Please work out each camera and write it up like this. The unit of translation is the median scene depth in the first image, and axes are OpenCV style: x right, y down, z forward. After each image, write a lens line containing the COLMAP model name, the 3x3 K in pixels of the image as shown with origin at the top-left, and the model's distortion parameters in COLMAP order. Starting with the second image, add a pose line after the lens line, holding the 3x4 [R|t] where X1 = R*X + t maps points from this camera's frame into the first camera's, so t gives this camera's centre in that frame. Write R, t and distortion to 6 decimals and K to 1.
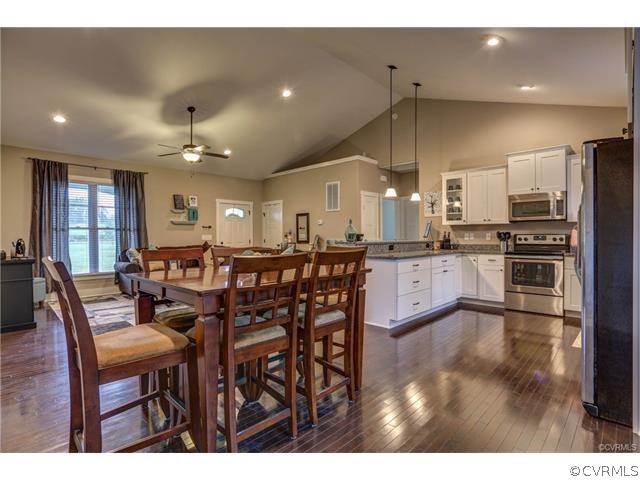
lens RADIAL K [[328.1, 0, 320.0], [0, 328.1, 240.0], [0, 0, 1]] dist [-0.018734, 0.000330]
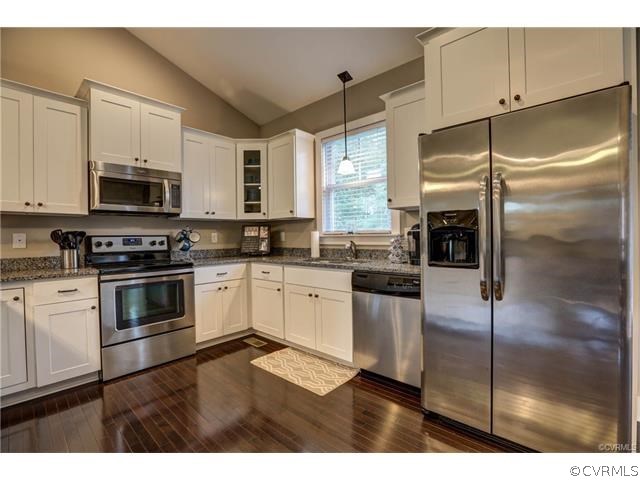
lens RADIAL K [[290.8, 0, 321.6], [0, 290.8, 238.9], [0, 0, 1]] dist [-0.045210, 0.016274]
pose [[-0.033308, -0.001500, 0.999444, 0.090891], [0.027408, 0.999621, 0.002414, -0.002154], [-0.999069, 0.027473, -0.033254, 0.519863]]
